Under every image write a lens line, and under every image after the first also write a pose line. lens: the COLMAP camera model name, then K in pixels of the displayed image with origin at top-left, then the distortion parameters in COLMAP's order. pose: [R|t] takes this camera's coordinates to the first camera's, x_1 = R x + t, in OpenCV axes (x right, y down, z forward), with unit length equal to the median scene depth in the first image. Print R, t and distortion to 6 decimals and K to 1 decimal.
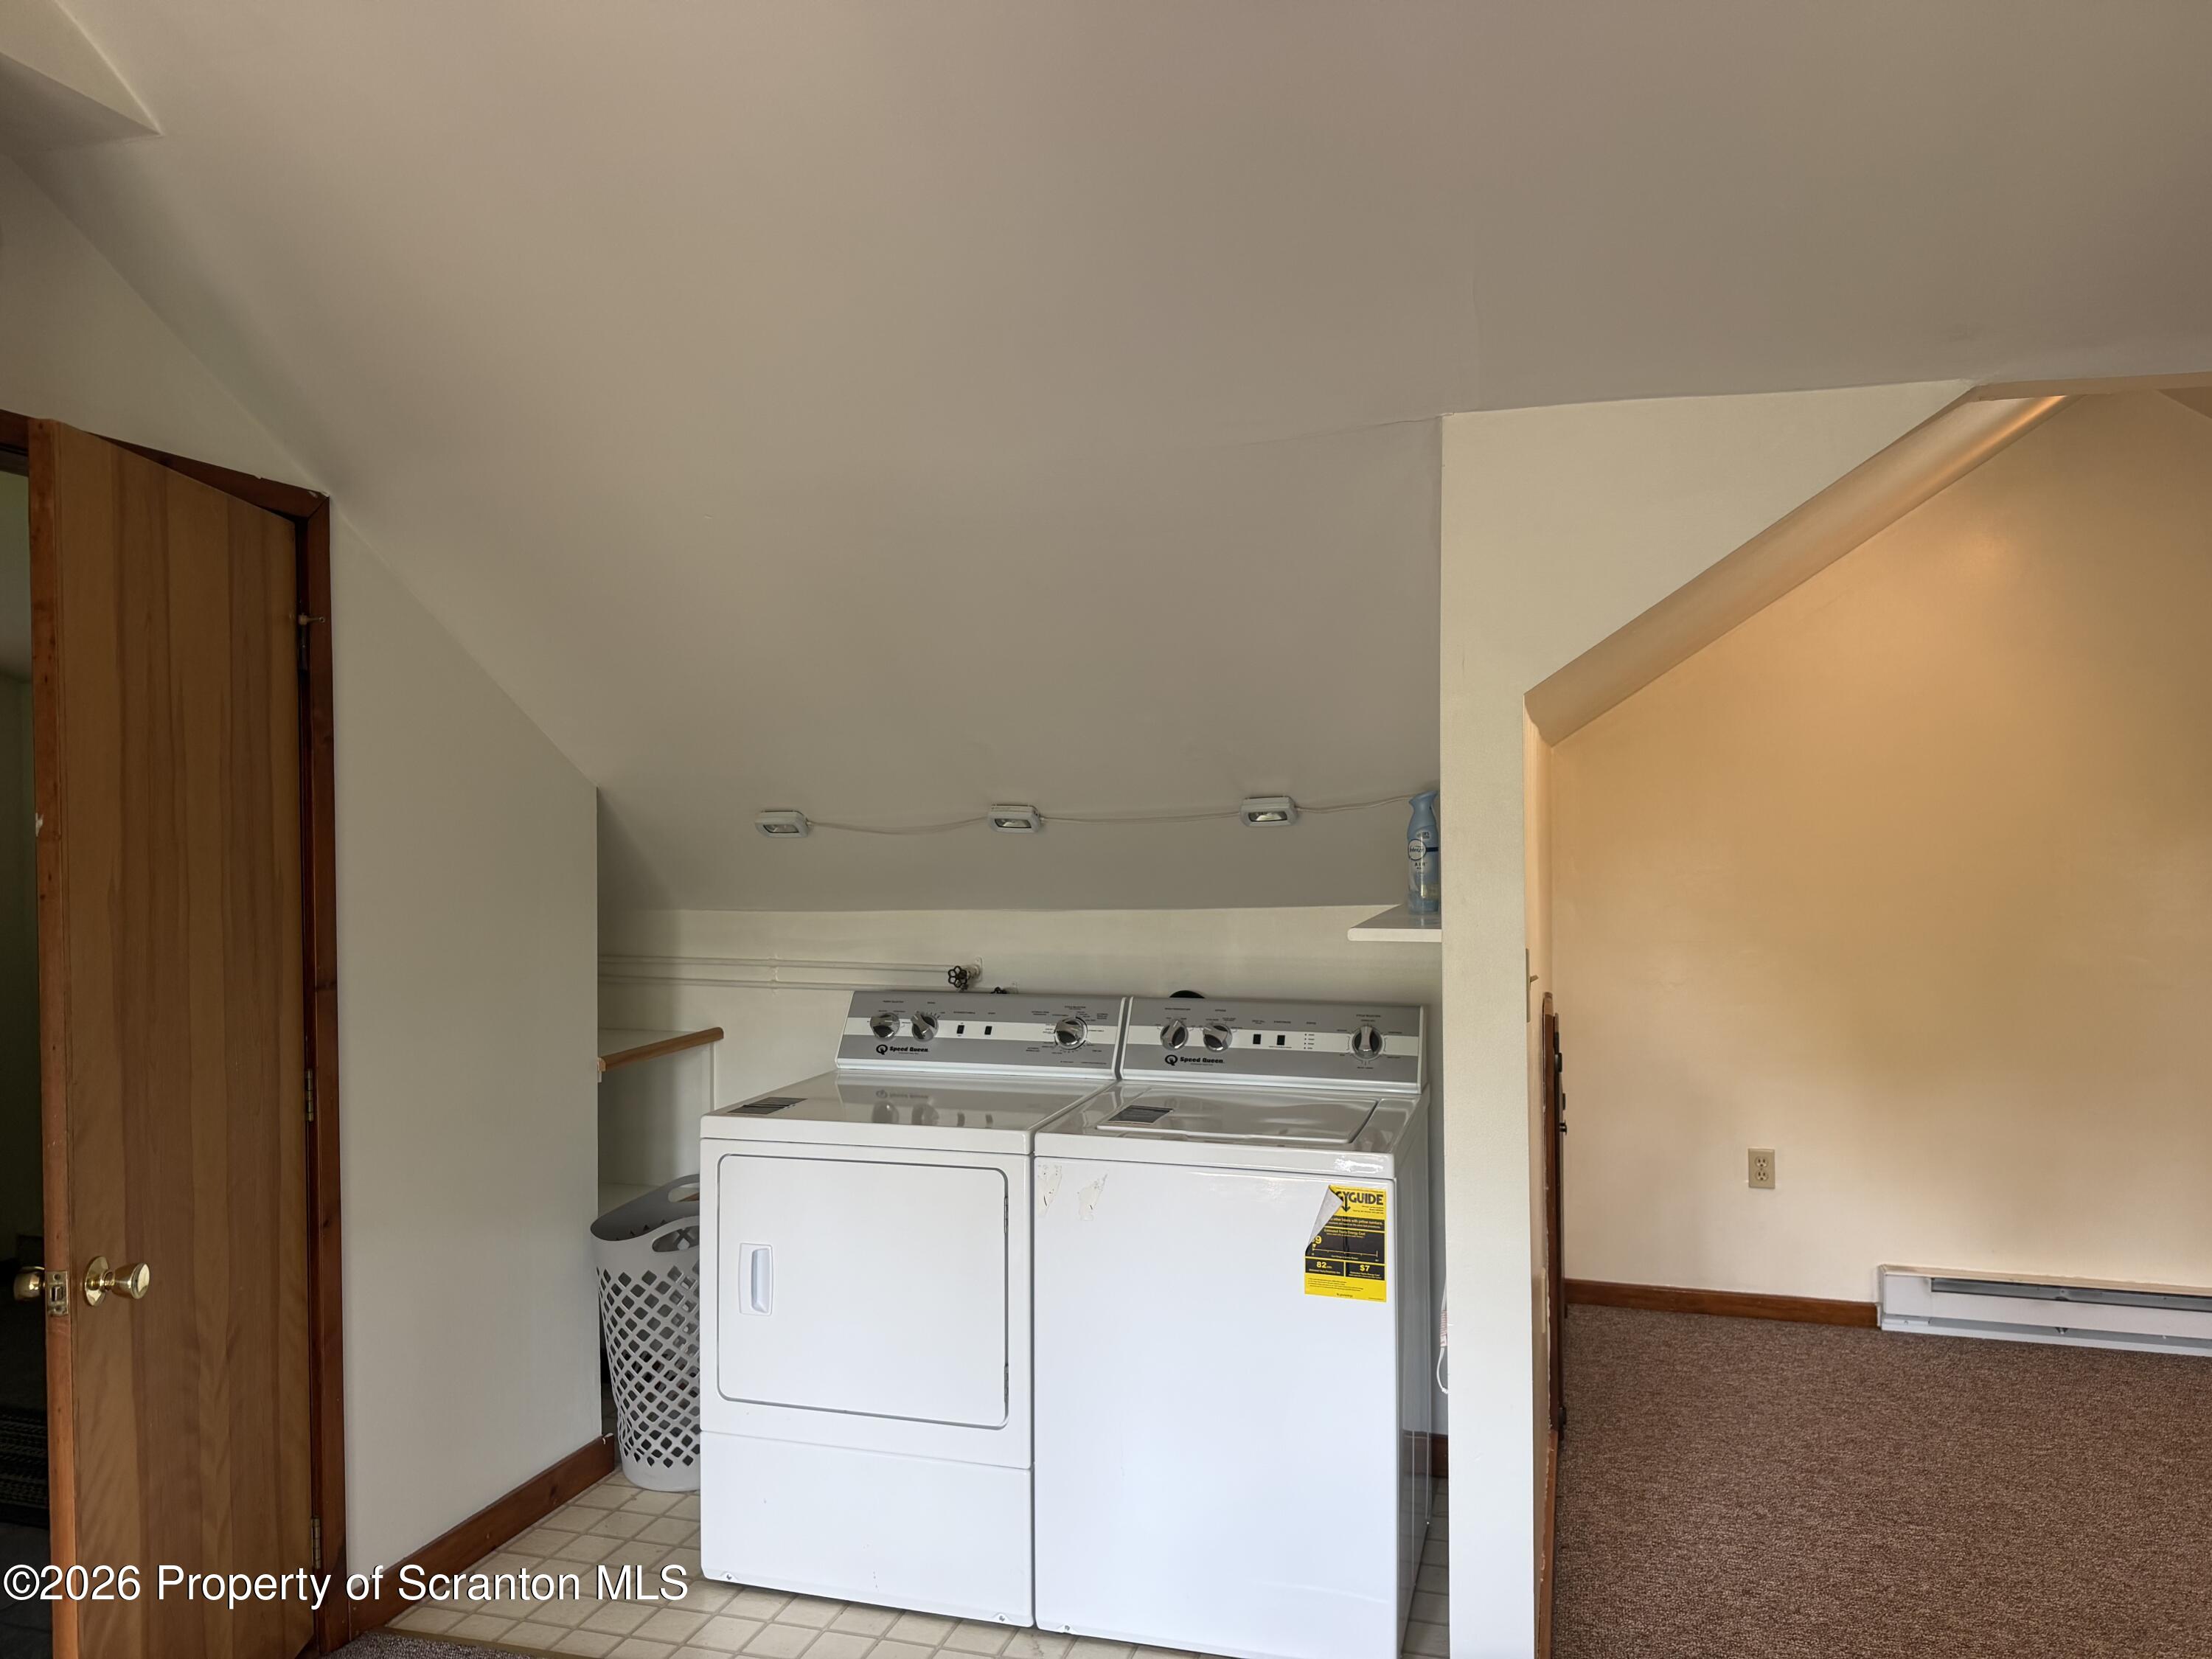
lens RADIAL K [[1579.5, 0, 1133.8], [0, 1579.5, 822.7], [0, 0, 1]] dist [0.001576, -0.001948]
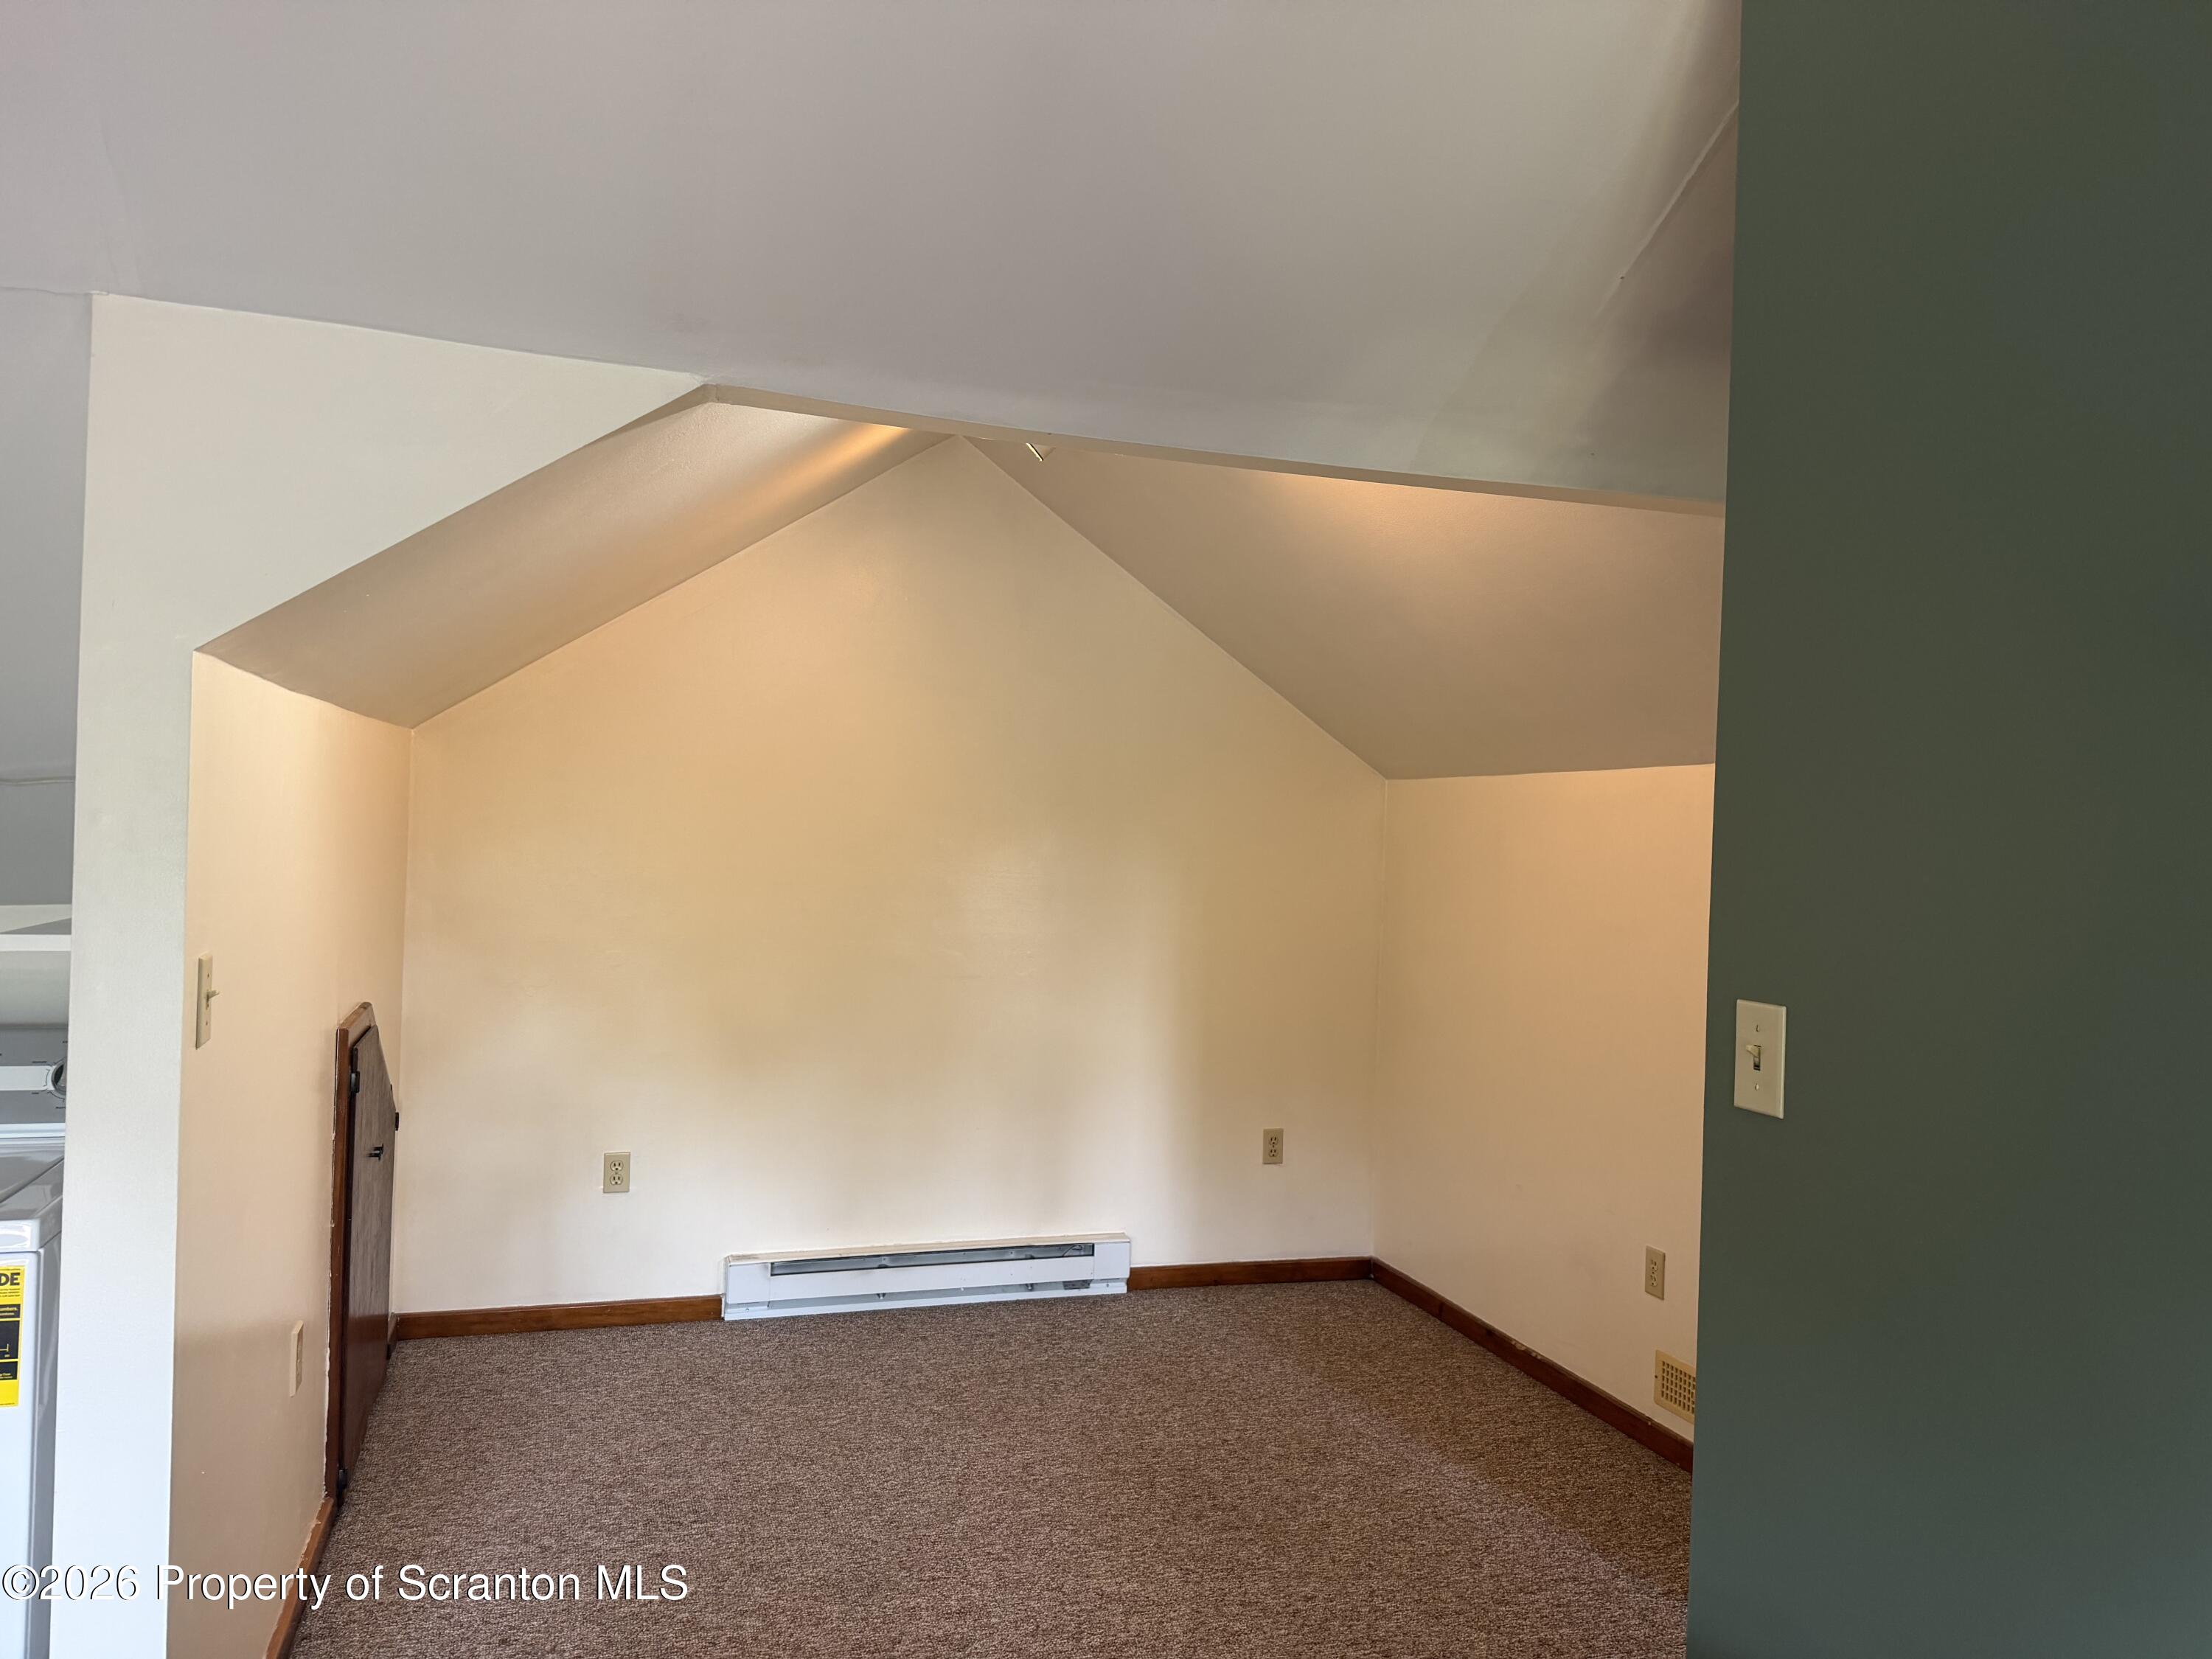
lens RADIAL K [[1583.4, 0, 1106.0], [0, 1583.4, 829.5], [0, 0, 1]] dist [0.036980, -0.050251]
pose [[0.826045, 0.026904, 0.562962, 0.097658], [-0.032153, 0.999483, -0.000587, -0.003634], [-0.562687, -0.017616, 0.826482, 0.018504]]
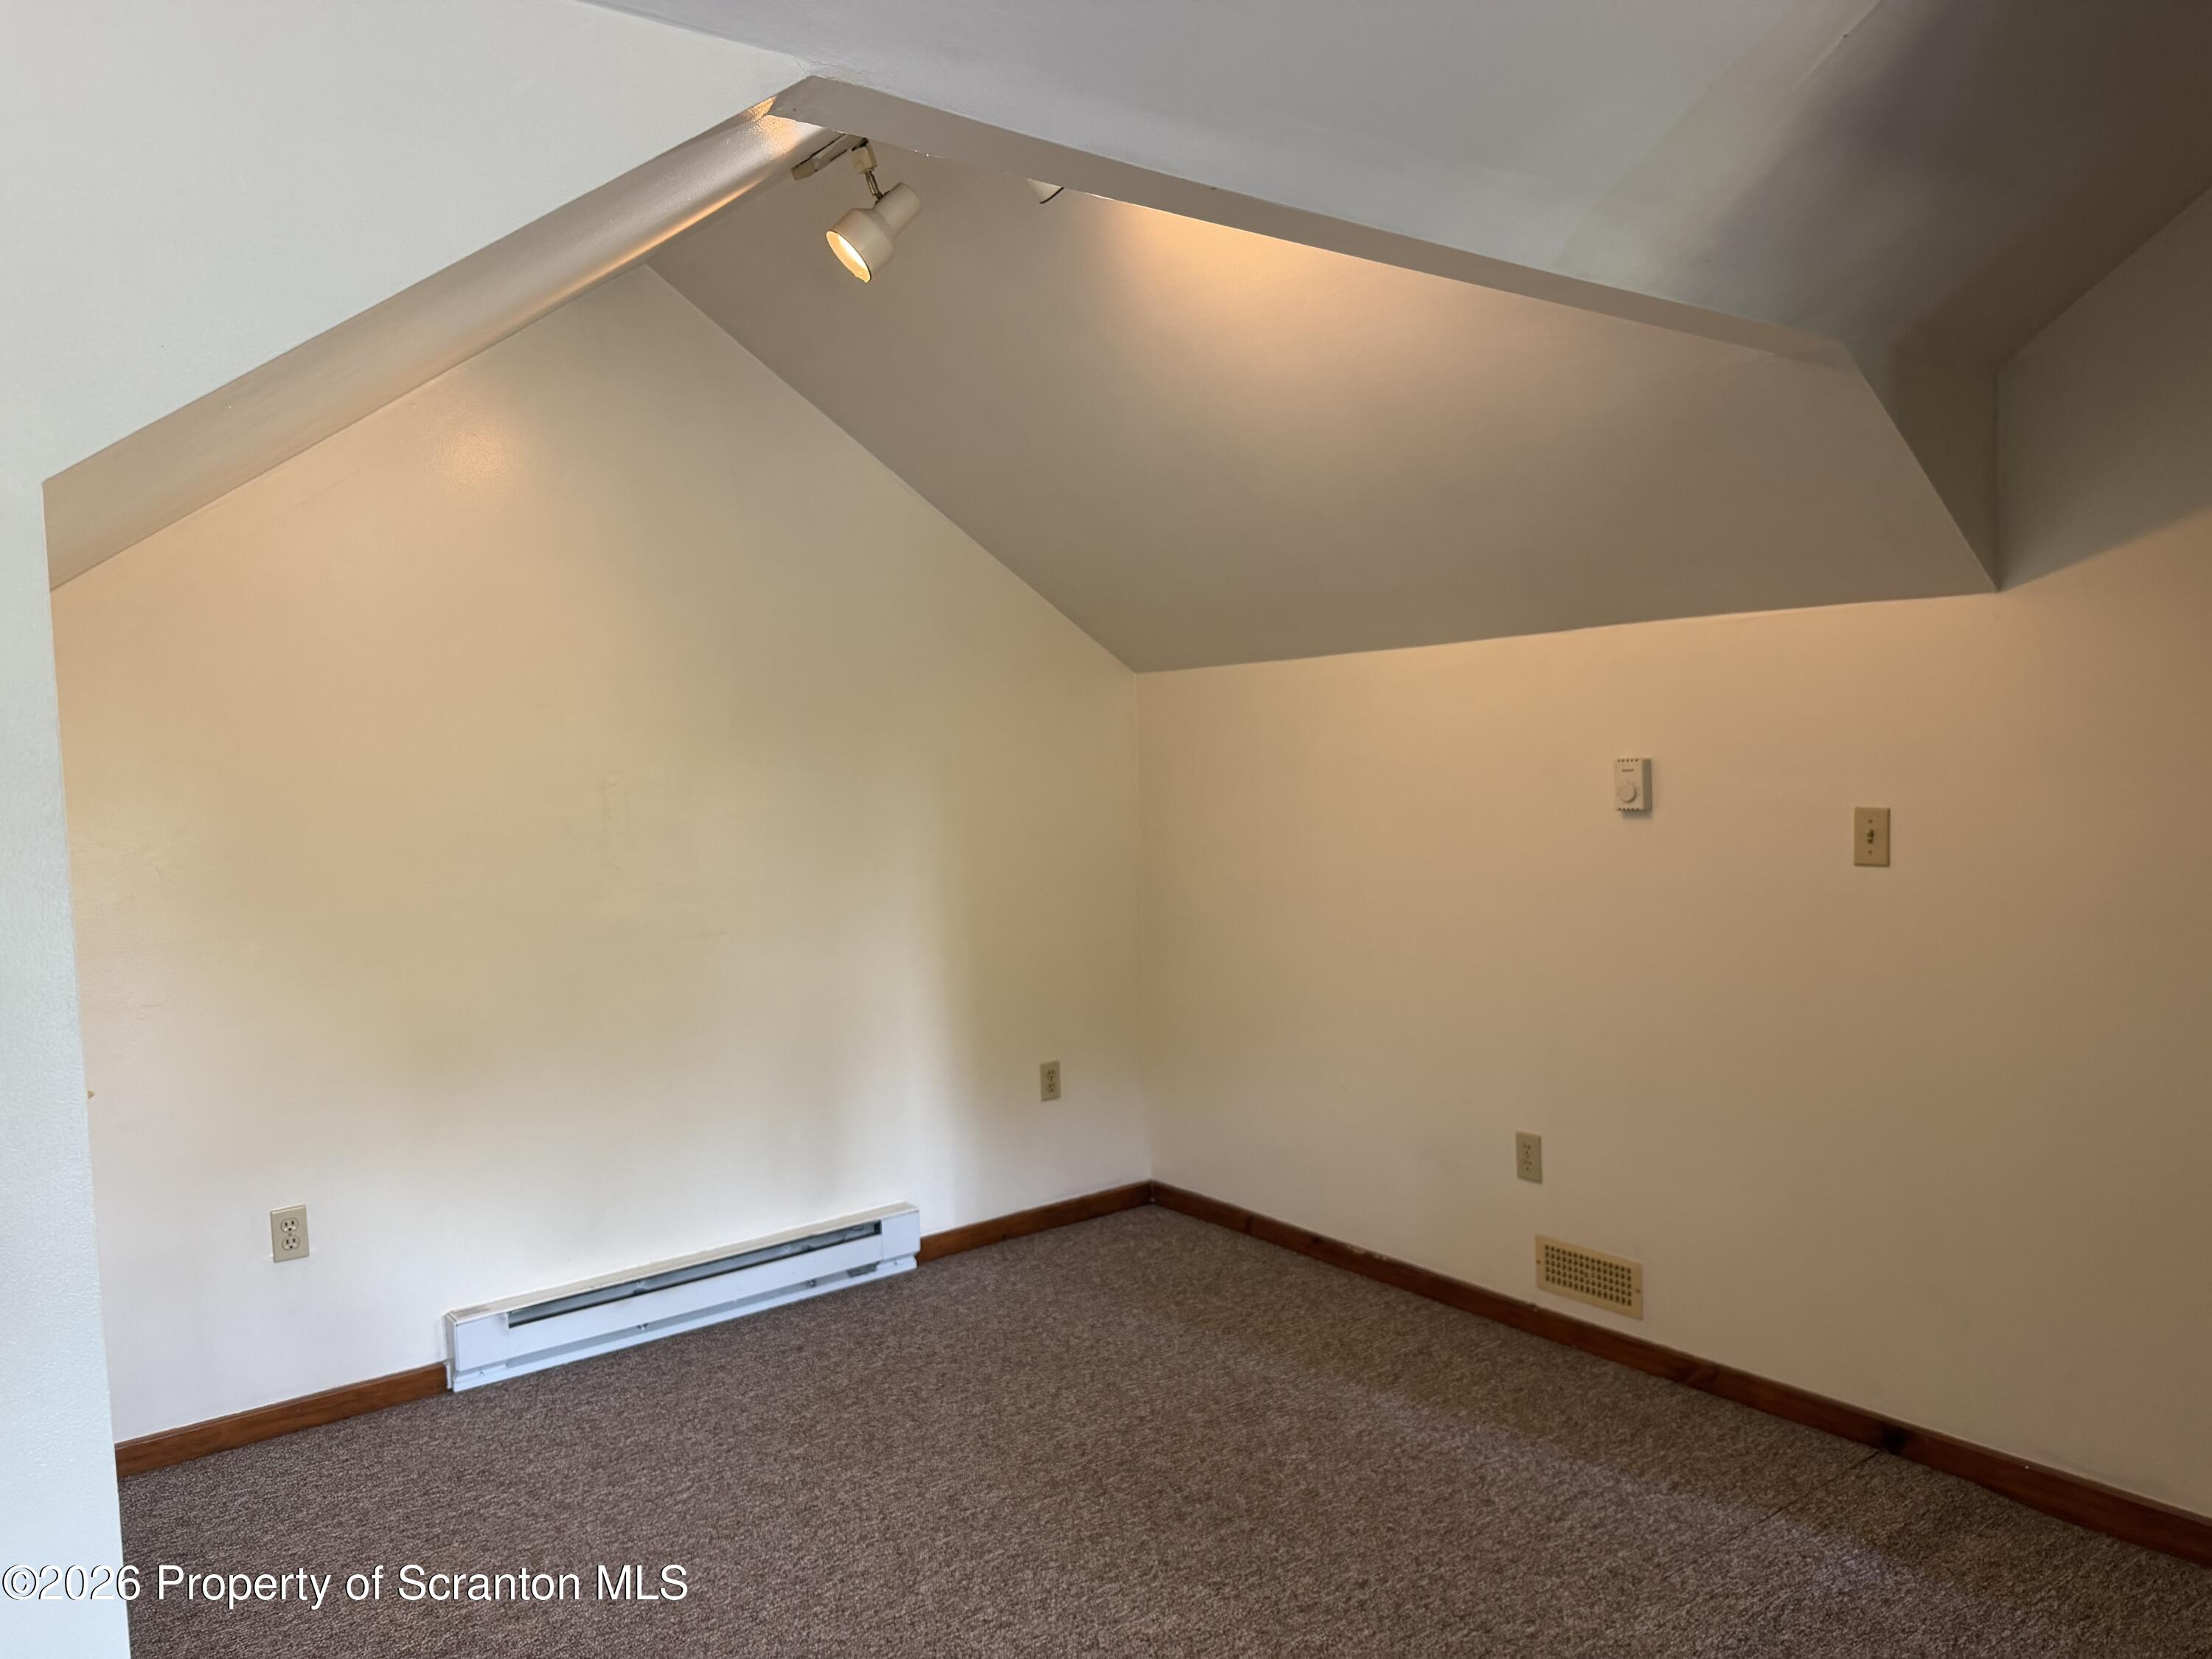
lens RADIAL K [[1604.5, 0, 1098.5], [0, 1604.5, 782.4], [0, 0, 1]] dist [-0.002913, 0.004049]
pose [[0.592579, -0.047412, 0.804116, 0.019043], [0.039781, 0.998771, 0.029573, -0.006755], [-0.804530, 0.014464, 0.593736, 0.252720]]
